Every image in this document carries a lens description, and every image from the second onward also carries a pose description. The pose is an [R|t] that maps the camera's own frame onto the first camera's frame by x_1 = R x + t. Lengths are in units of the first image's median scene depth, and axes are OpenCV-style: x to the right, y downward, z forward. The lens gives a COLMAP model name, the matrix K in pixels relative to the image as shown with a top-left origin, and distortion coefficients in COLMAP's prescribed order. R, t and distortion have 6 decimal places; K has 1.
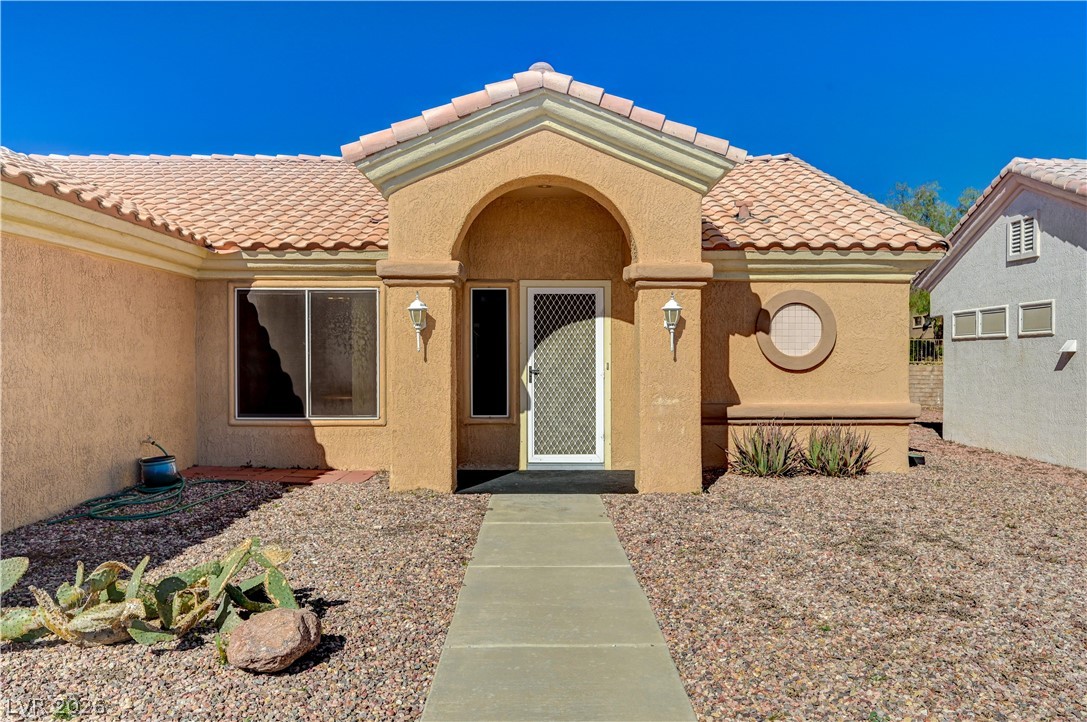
lens RADIAL K [[819.2, 0, 543.1], [0, 819.2, 377.8], [0, 0, 1]] dist [-0.000829, 0.002231]
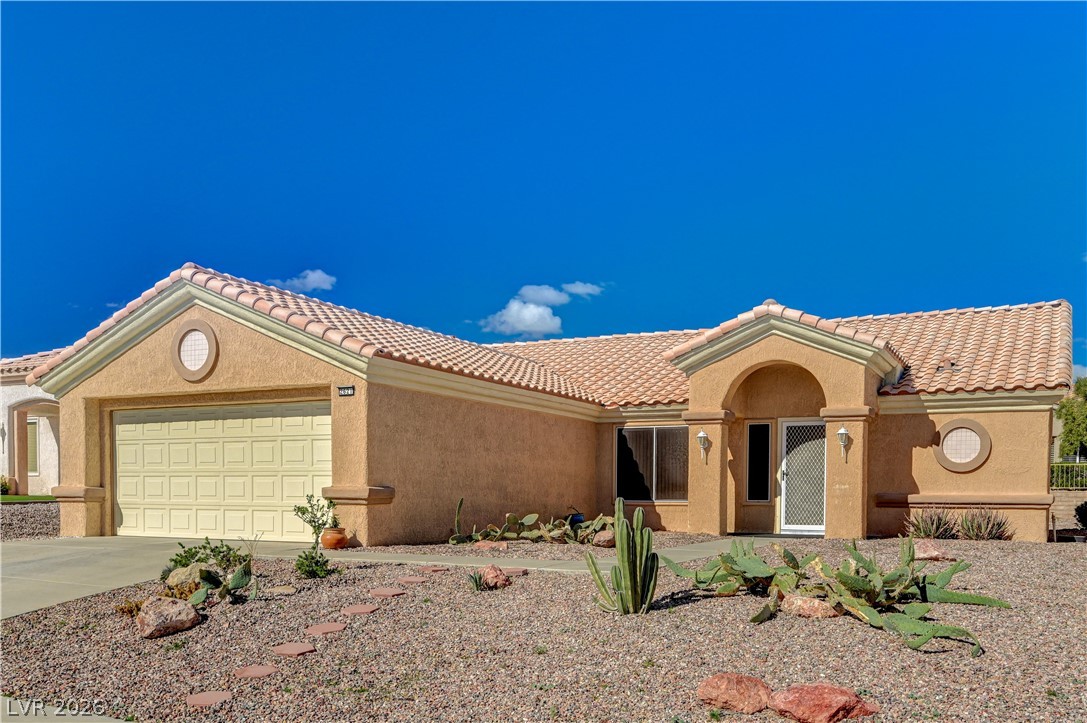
lens RADIAL K [[940.1, 0, 543.5], [0, 940.1, 361.5], [0, 0, 1]] dist [0.000457, 0.000380]
pose [[0.887766, -0.059363, -0.456451, 0.438074], [-0.018039, 0.986400, -0.163369, 0.088324], [0.459942, 0.153267, 0.874622, -0.909019]]
